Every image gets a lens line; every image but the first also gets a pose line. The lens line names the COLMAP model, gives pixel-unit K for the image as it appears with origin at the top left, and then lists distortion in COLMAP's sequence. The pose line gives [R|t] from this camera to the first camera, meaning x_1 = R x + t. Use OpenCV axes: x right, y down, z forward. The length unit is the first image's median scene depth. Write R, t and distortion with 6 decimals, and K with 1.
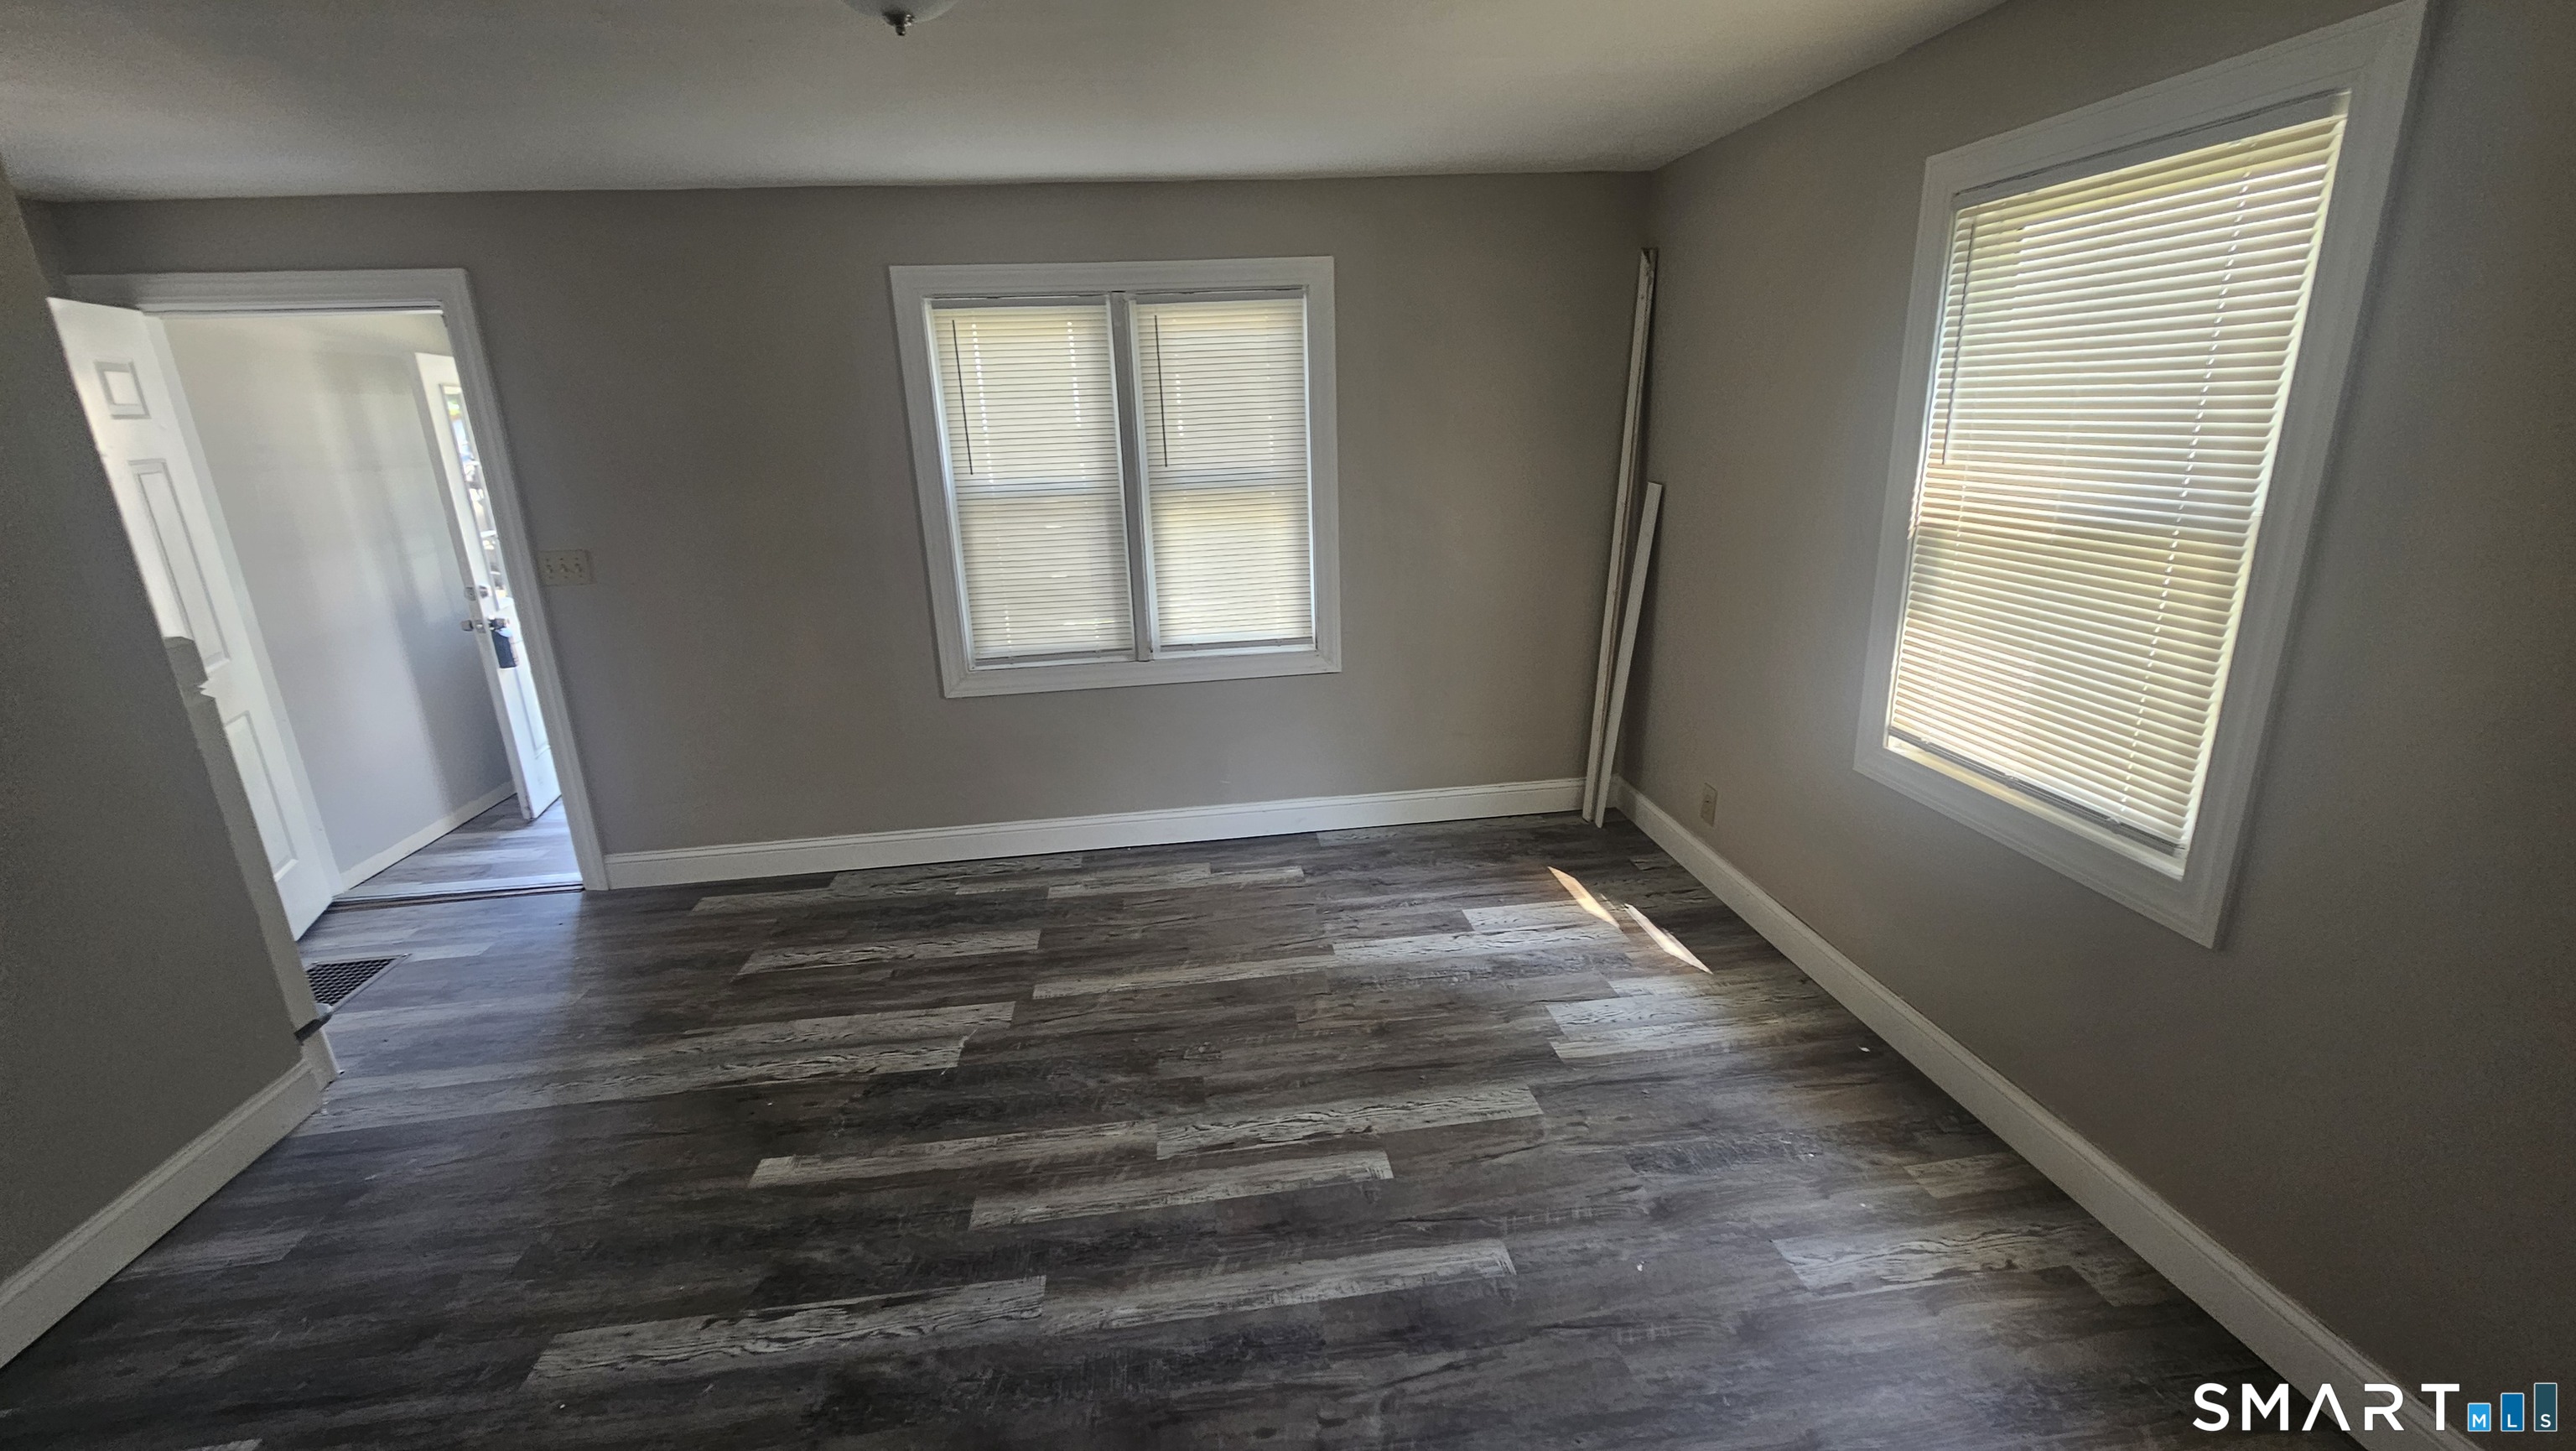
lens RADIAL K [[1059.2, 0, 1289.4], [0, 1059.2, 720.4], [0, 0, 1]] dist [0.002752, -0.000094]
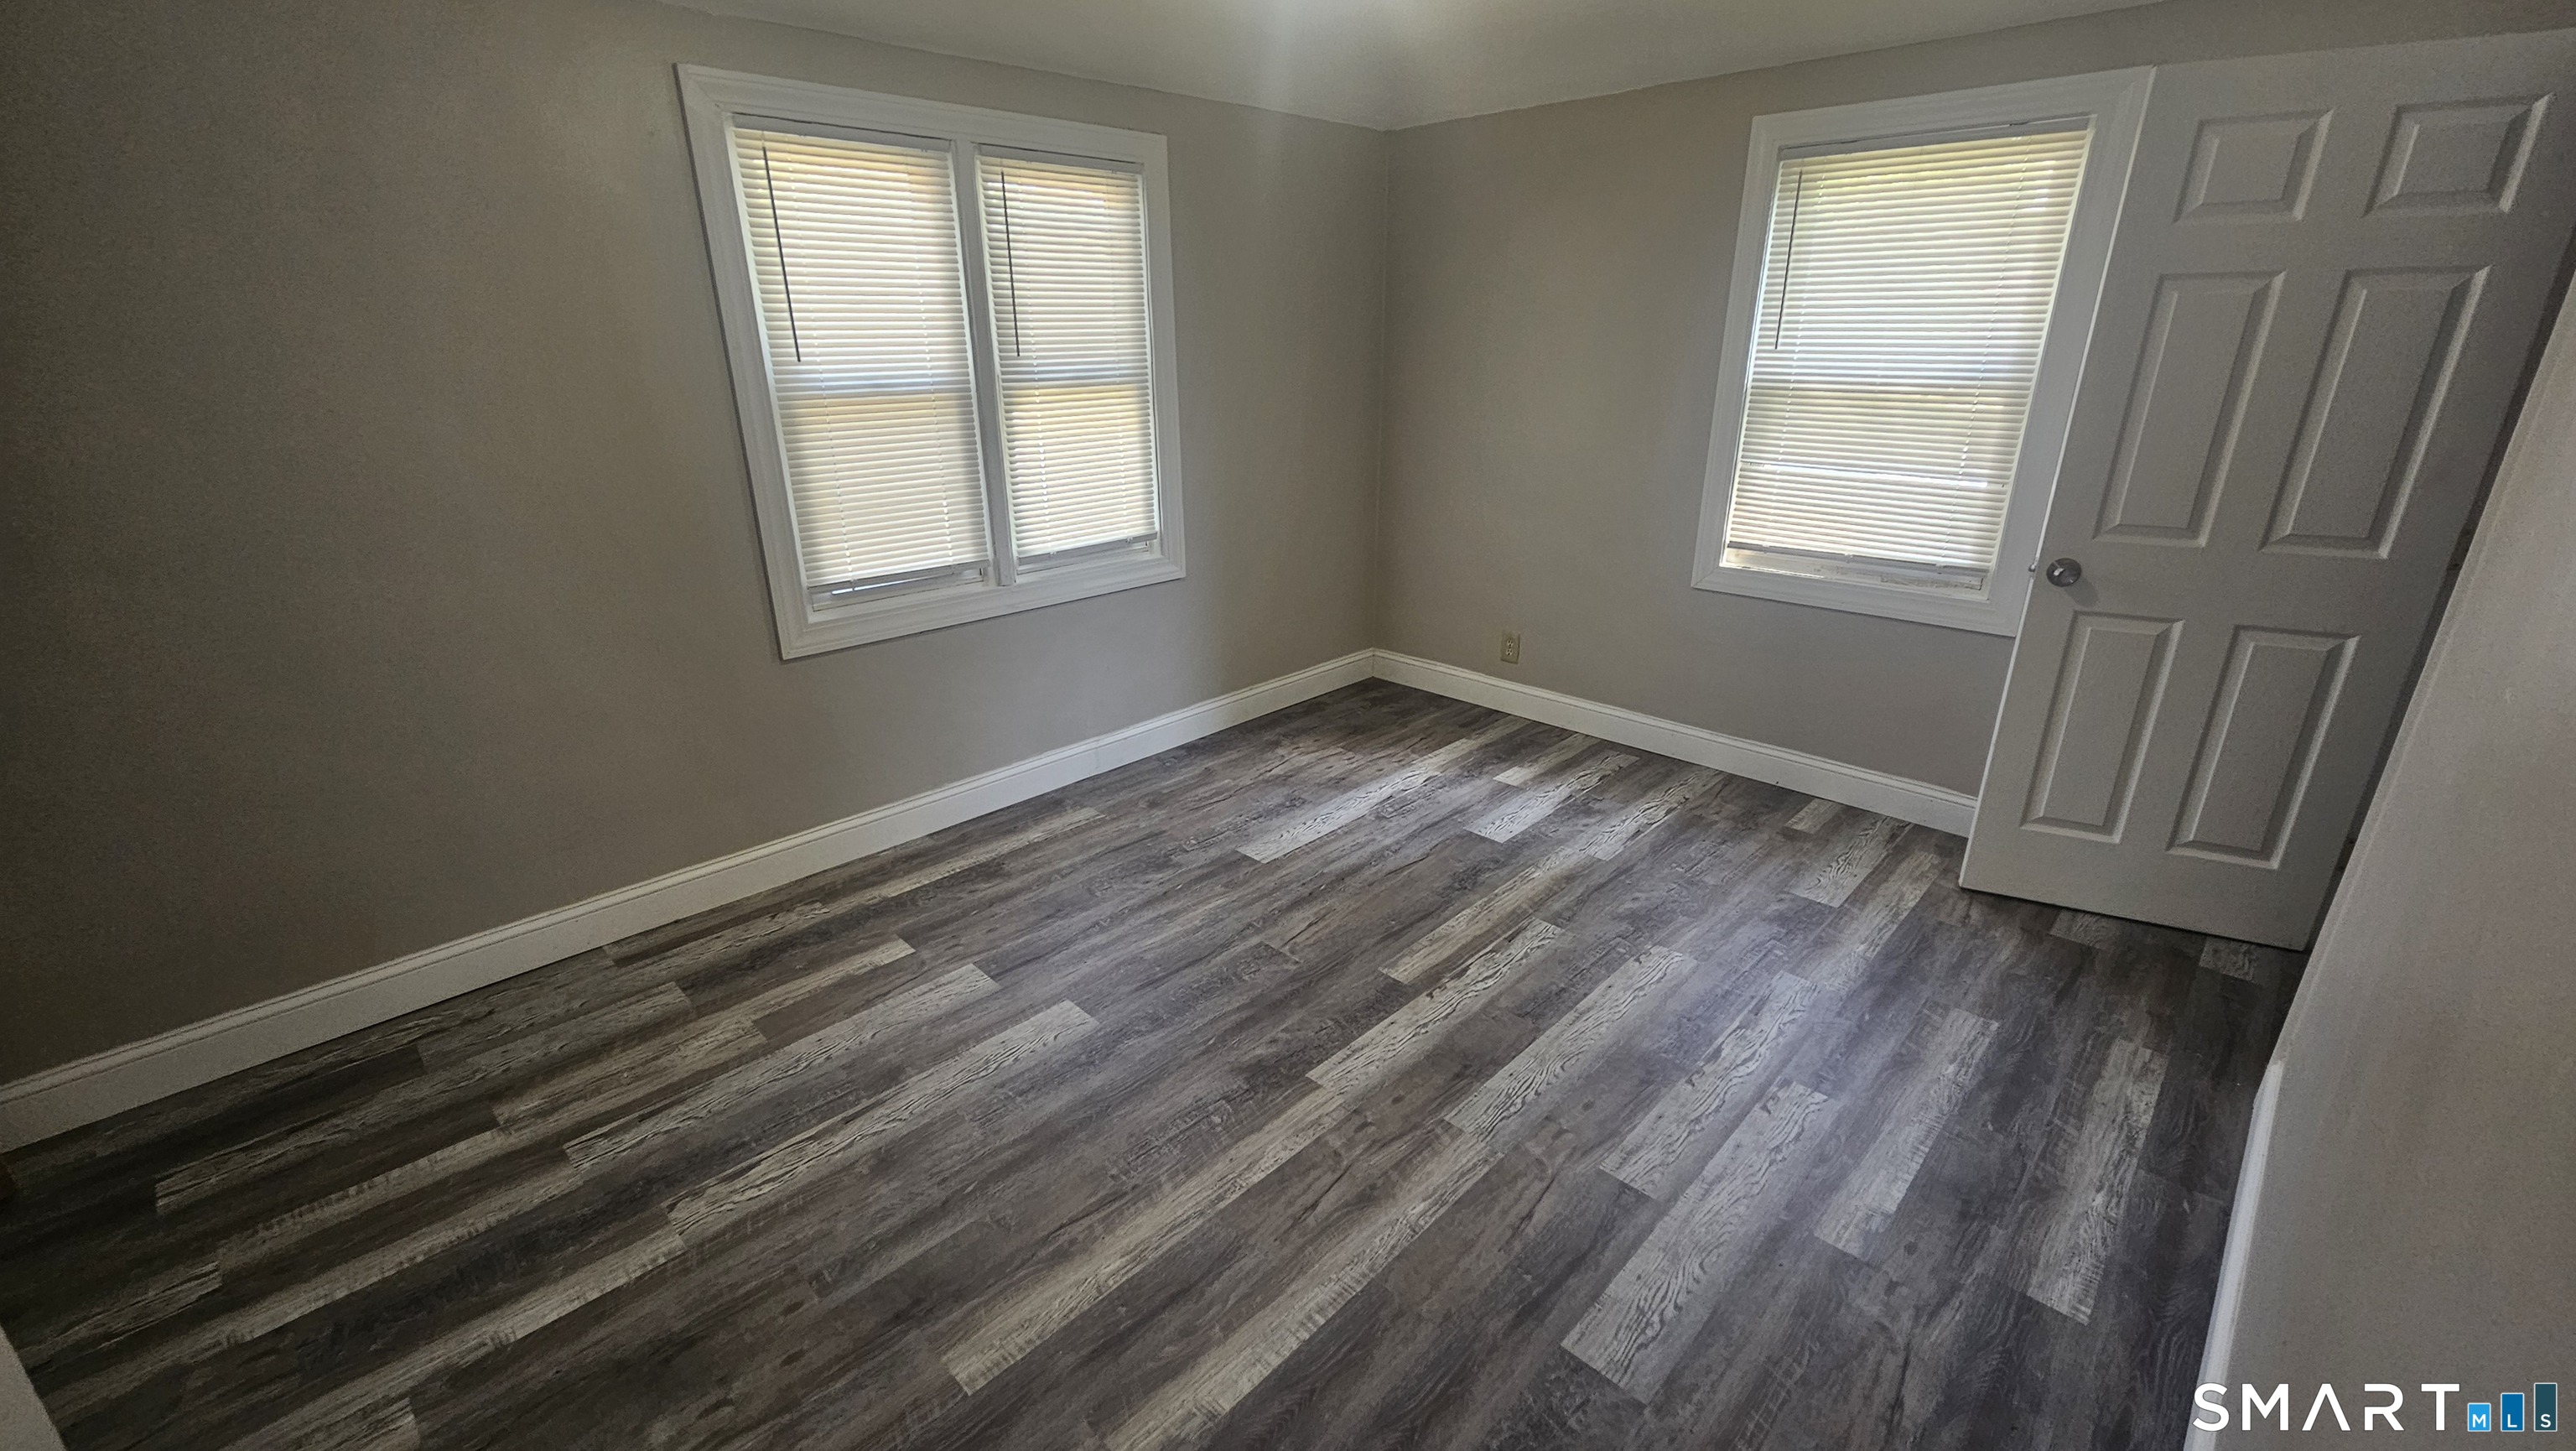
lens RADIAL K [[1059.2, 0, 1273.8], [0, 1059.2, 709.3], [0, 0, 1]] dist [0.002752, -0.000094]
pose [[0.792975, -0.182928, 0.581144, -0.547373], [0.148397, 0.983125, 0.106972, -0.010365], [-0.590906, 0.001414, 0.806739, 0.170019]]
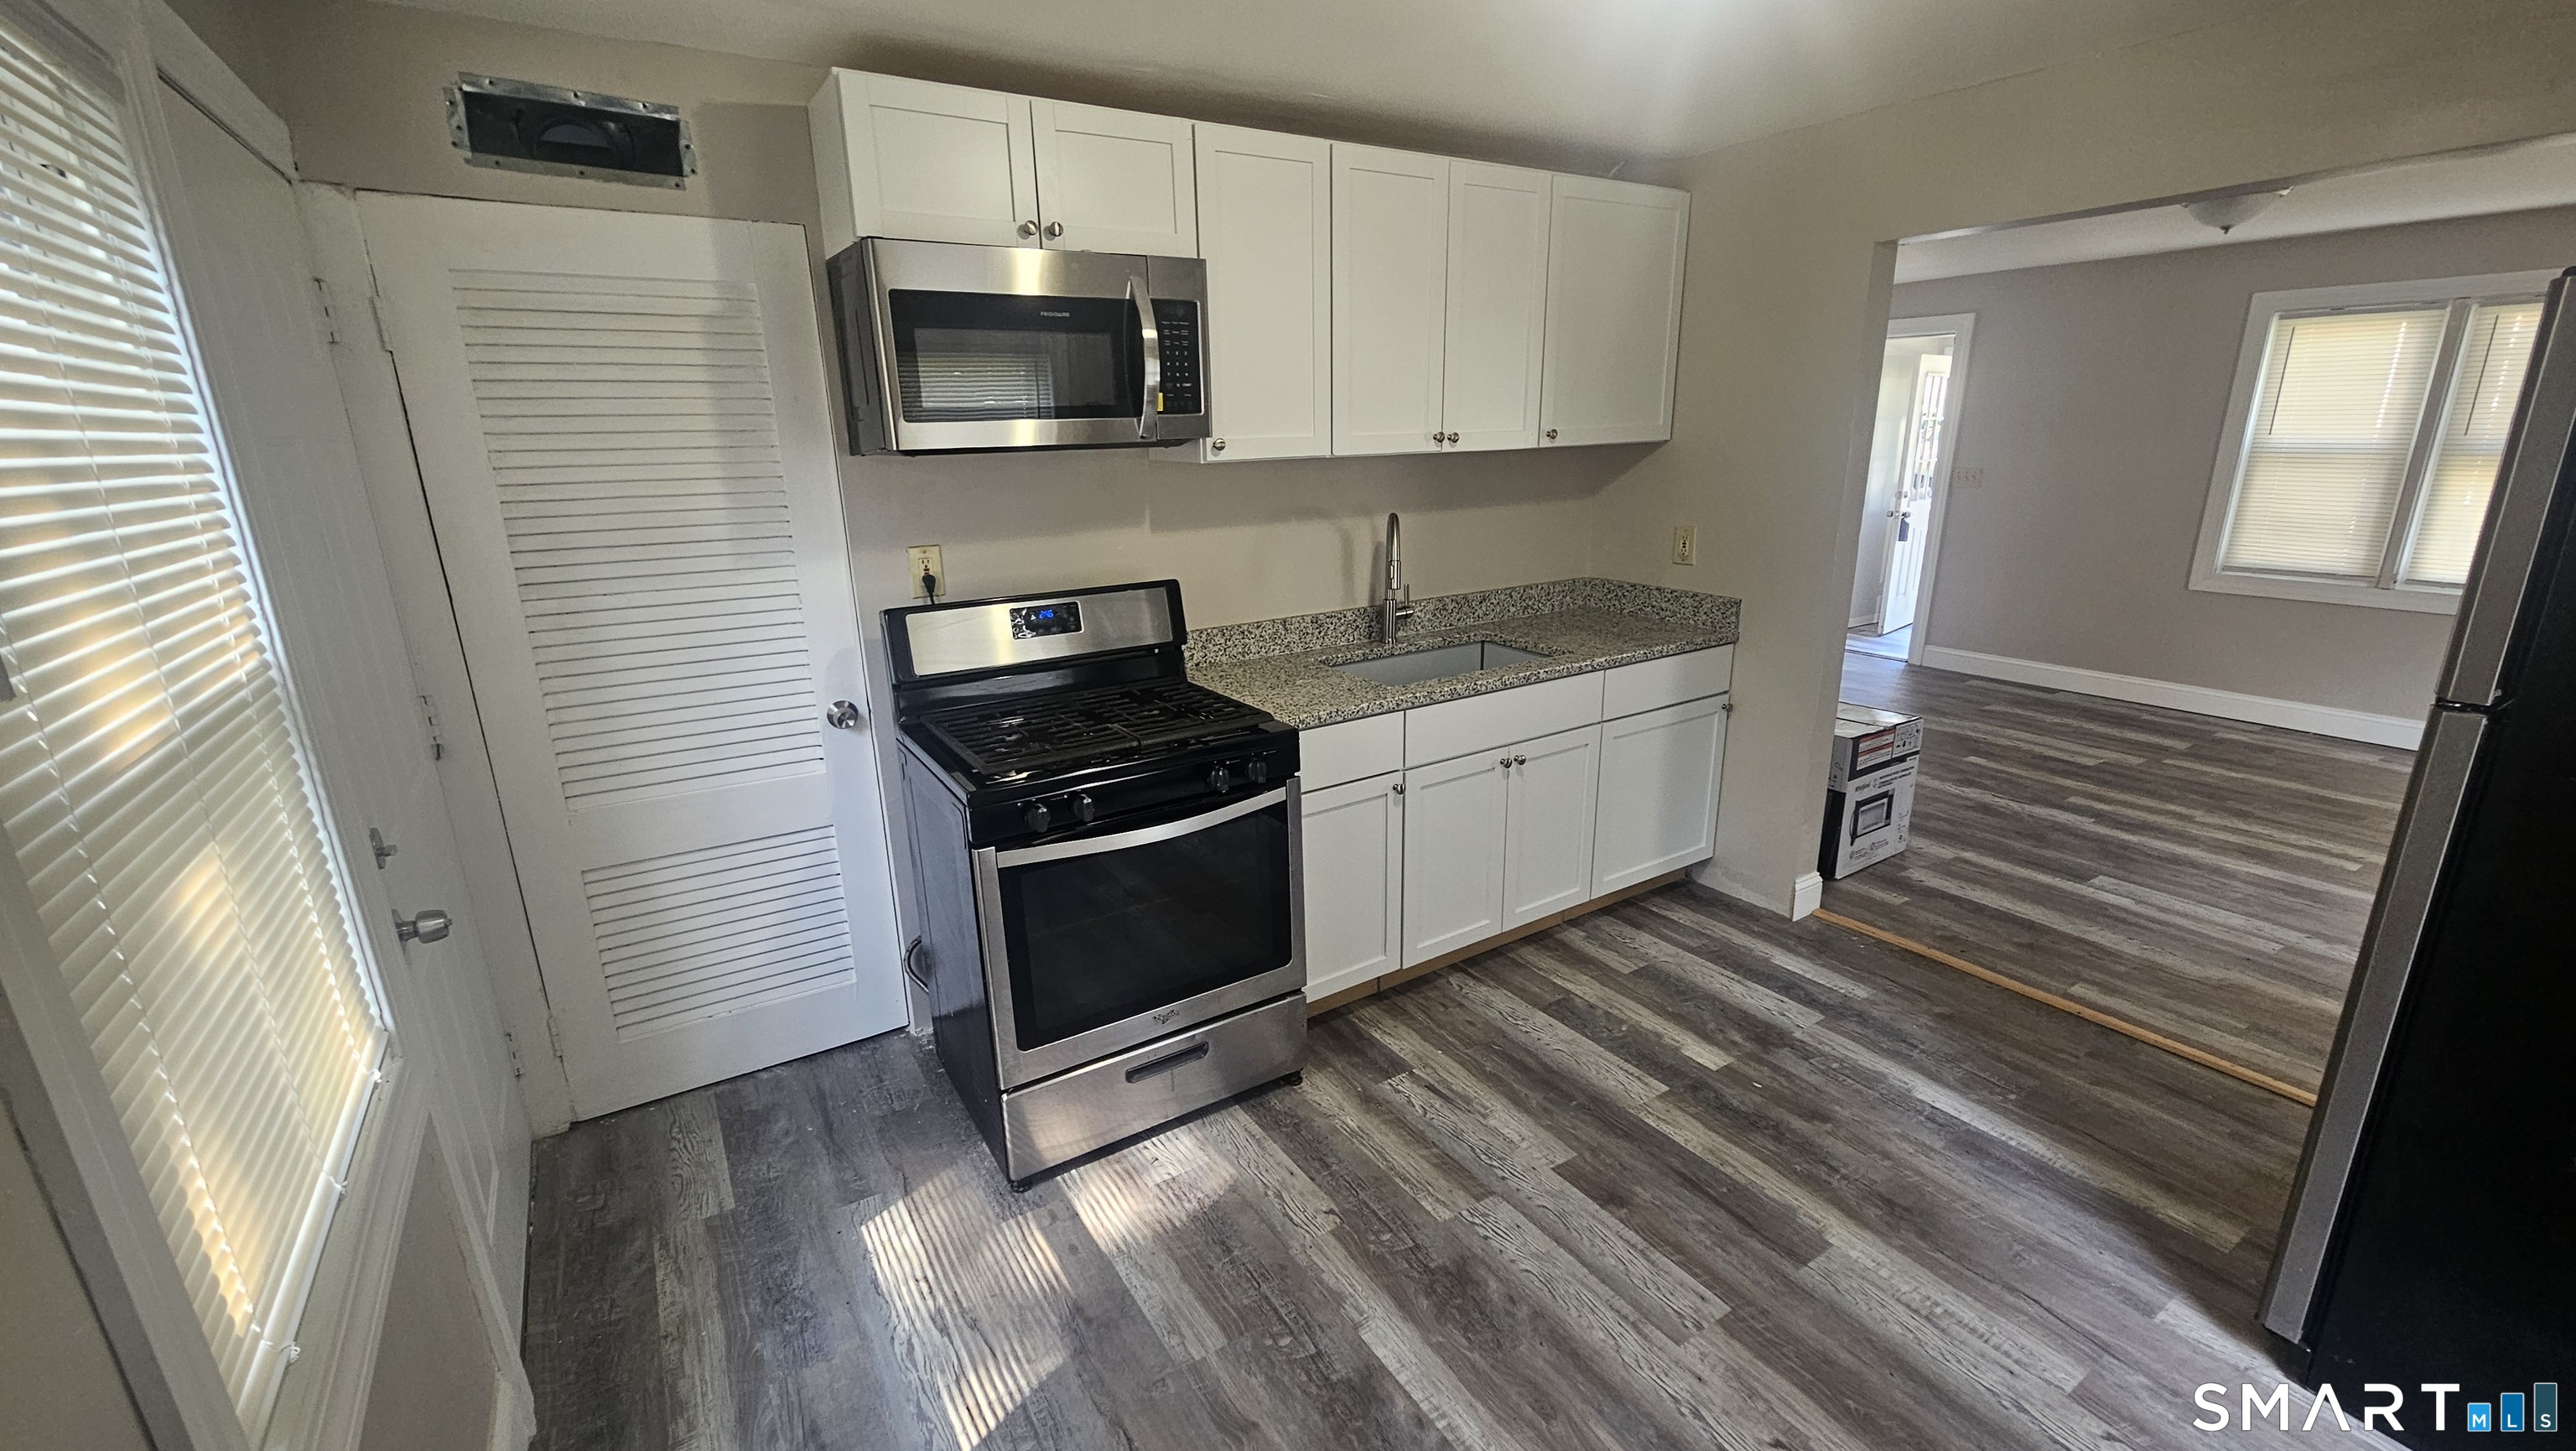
lens RADIAL K [[1059.2, 0, 1301.0], [0, 1059.2, 727.5], [0, 0, 1]] dist [0.002752, -0.000094]
pose [[0.443264, 0.276643, -0.852635, 0.463234], [-0.248325, 0.951856, 0.179737, 0.216537], [0.861308, 0.132059, 0.490621, -0.792618]]
